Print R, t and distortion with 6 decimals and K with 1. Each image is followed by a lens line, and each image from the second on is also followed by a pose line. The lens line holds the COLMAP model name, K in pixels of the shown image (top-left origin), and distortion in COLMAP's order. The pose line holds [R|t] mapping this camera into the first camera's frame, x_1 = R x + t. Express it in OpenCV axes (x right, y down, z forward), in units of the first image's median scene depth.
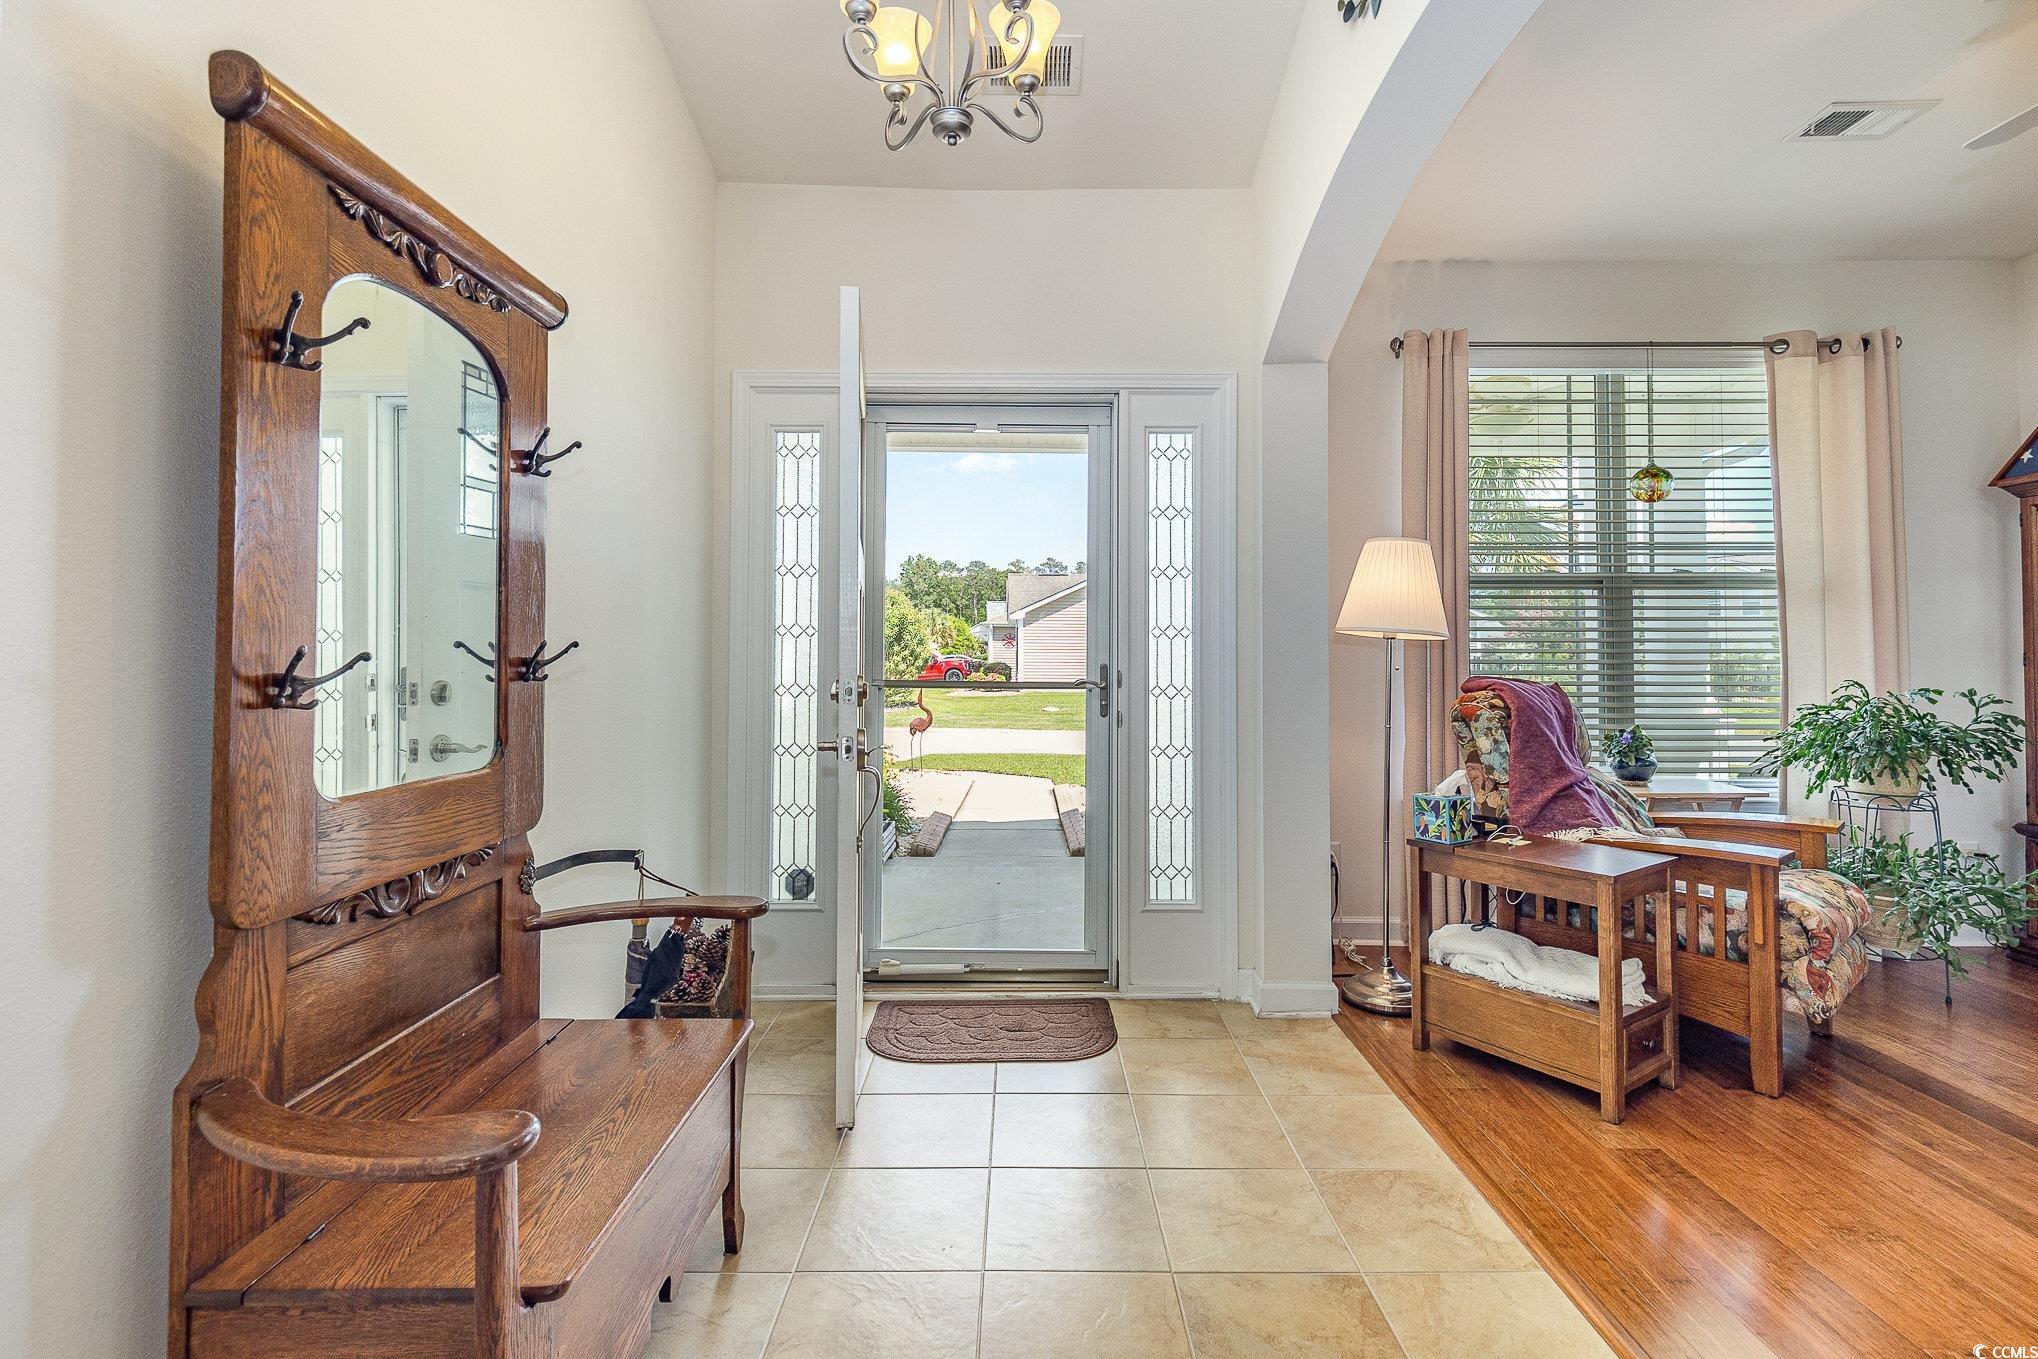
lens RADIAL K [[916.5, 0, 1023.5], [0, 916.5, 663.1], [0, 0, 1]] dist [0.004809, 0.000239]
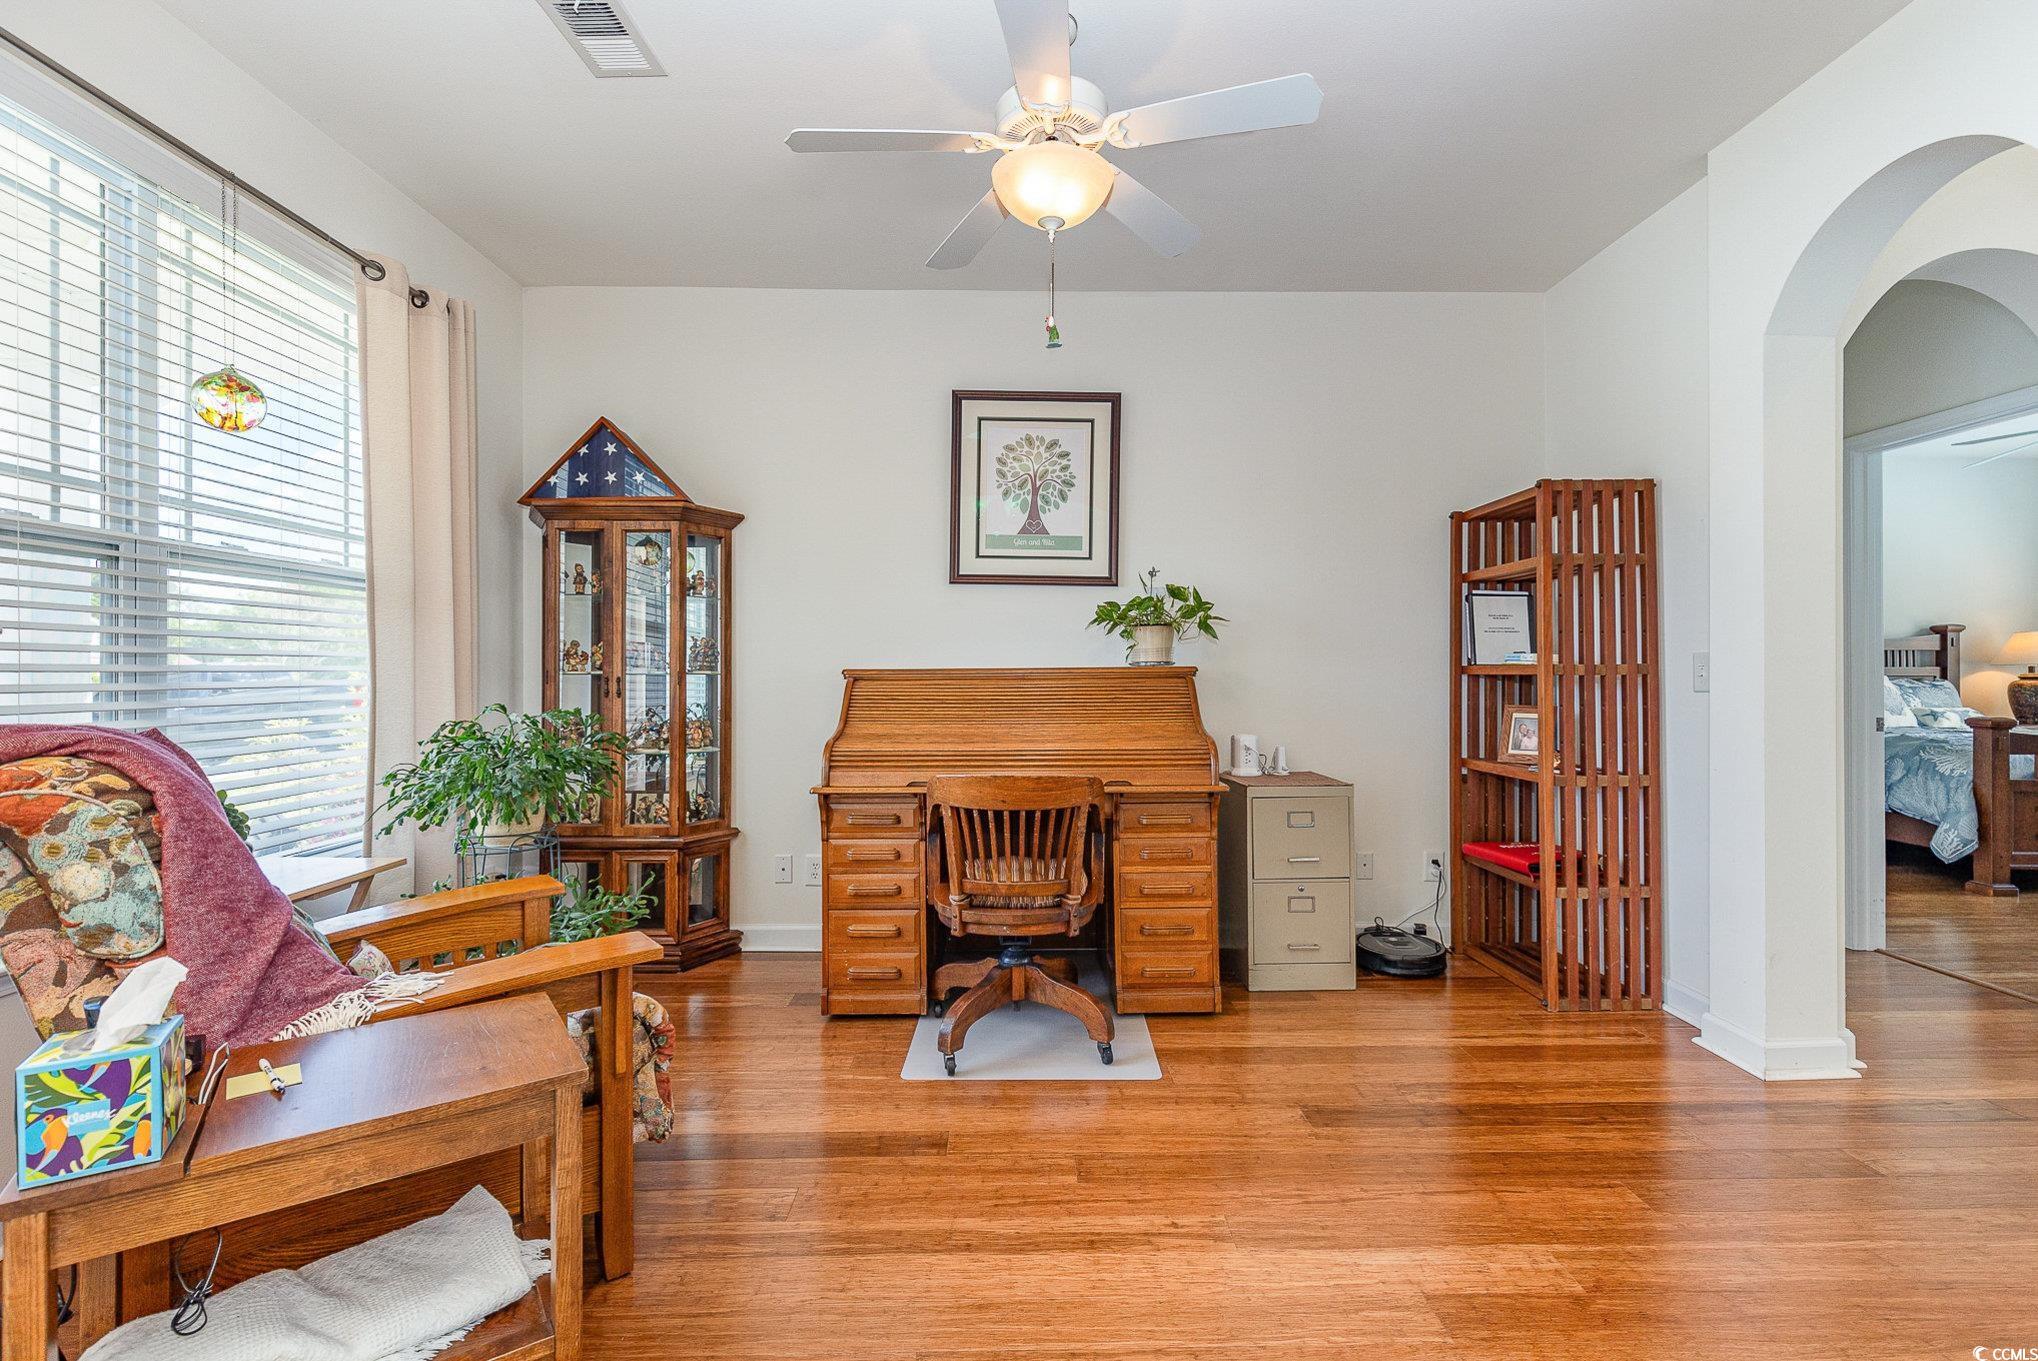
lens RADIAL K [[916.5, 0, 1027.0], [0, 916.5, 662.0], [0, 0, 1]] dist [0.004809, 0.000239]
pose [[-0.028802, 0.010229, 0.999533, 0.041975], [0.003124, 0.999944, -0.010143, -0.008699], [-0.999580, 0.002830, -0.028832, 0.489575]]
